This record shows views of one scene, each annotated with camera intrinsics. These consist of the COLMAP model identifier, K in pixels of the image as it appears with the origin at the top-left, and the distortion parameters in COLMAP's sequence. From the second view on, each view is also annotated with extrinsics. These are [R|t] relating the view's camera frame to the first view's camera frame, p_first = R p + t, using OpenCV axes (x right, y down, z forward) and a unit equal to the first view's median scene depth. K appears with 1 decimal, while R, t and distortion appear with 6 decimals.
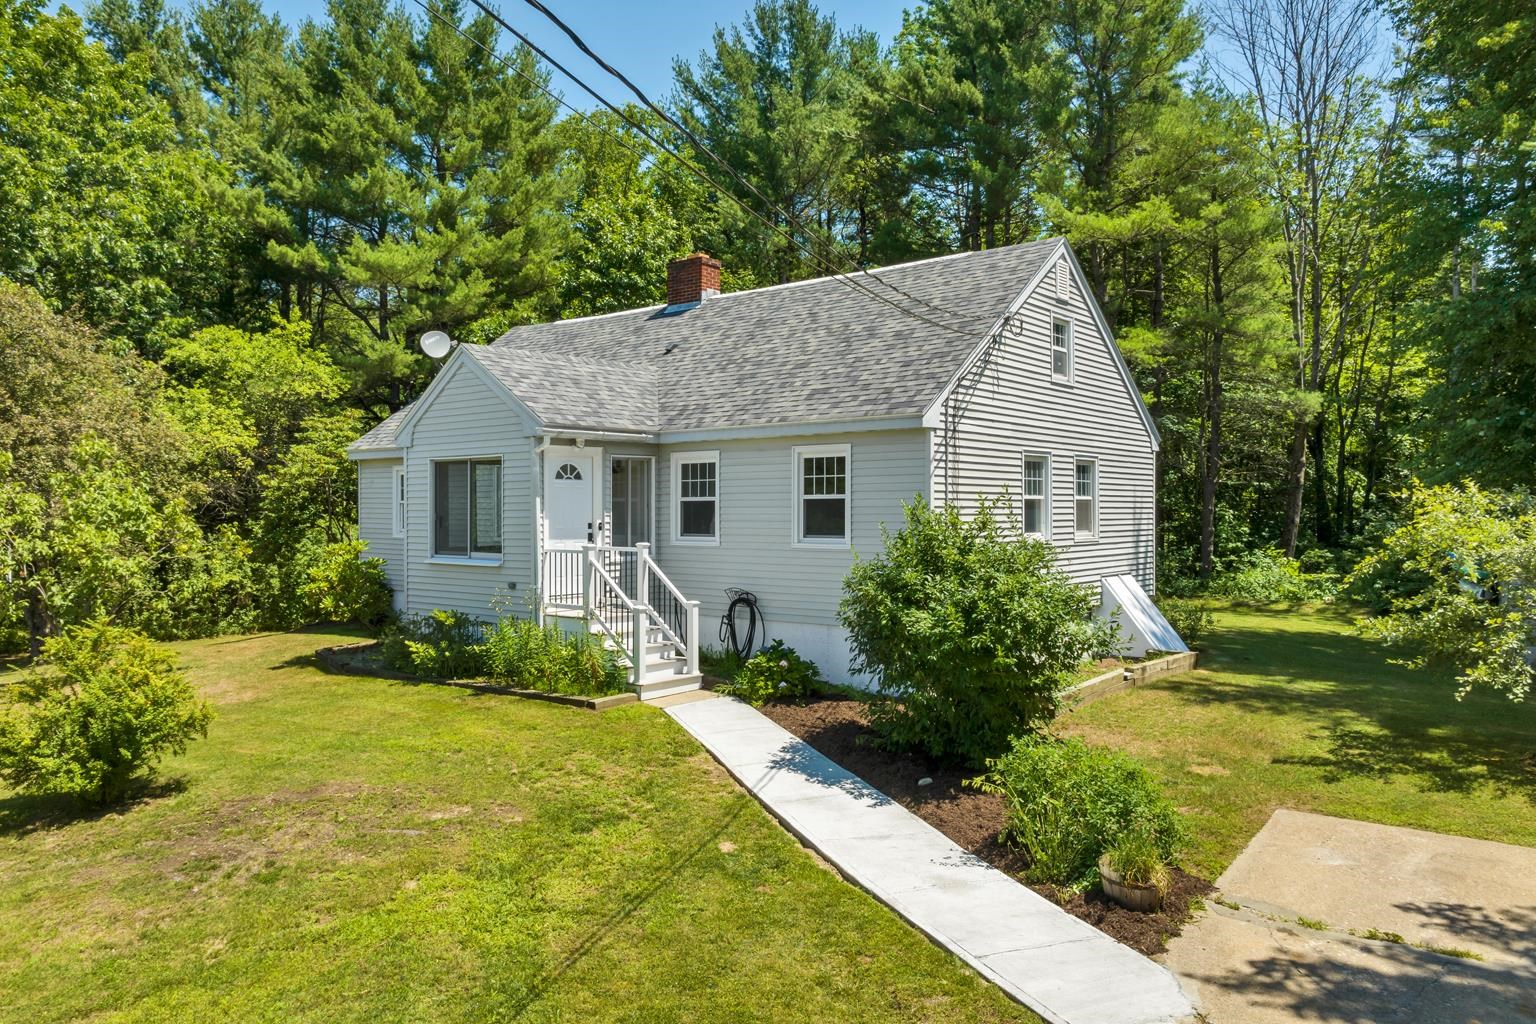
lens RADIAL K [[1108.2, 0, 772.1], [0, 1108.2, 512.9], [0, 0, 1]] dist [-0.055538, 0.023665]
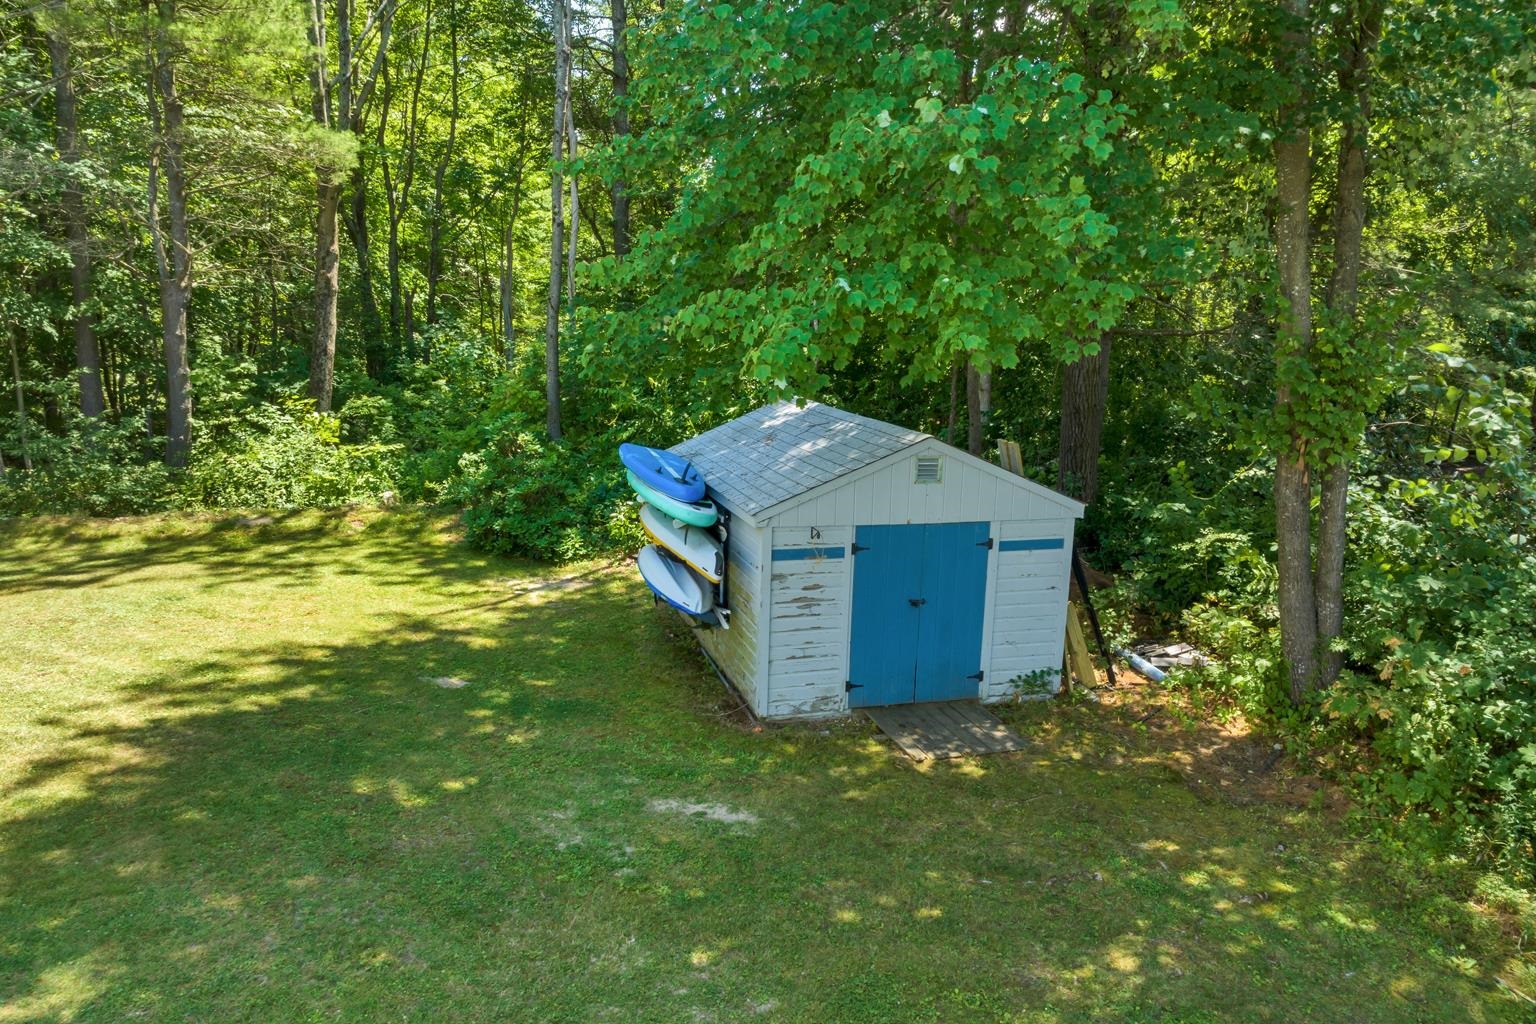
lens RADIAL K [[1108.2, 0, 770.8], [0, 1108.2, 512.3], [0, 0, 1]] dist [-0.055538, 0.023665]
pose [[0.693687, -0.136280, 0.707267, 0.187293], [0.002624, 0.982409, 0.186722, -0.016361], [-0.720272, -0.127671, 0.681842, 0.361942]]
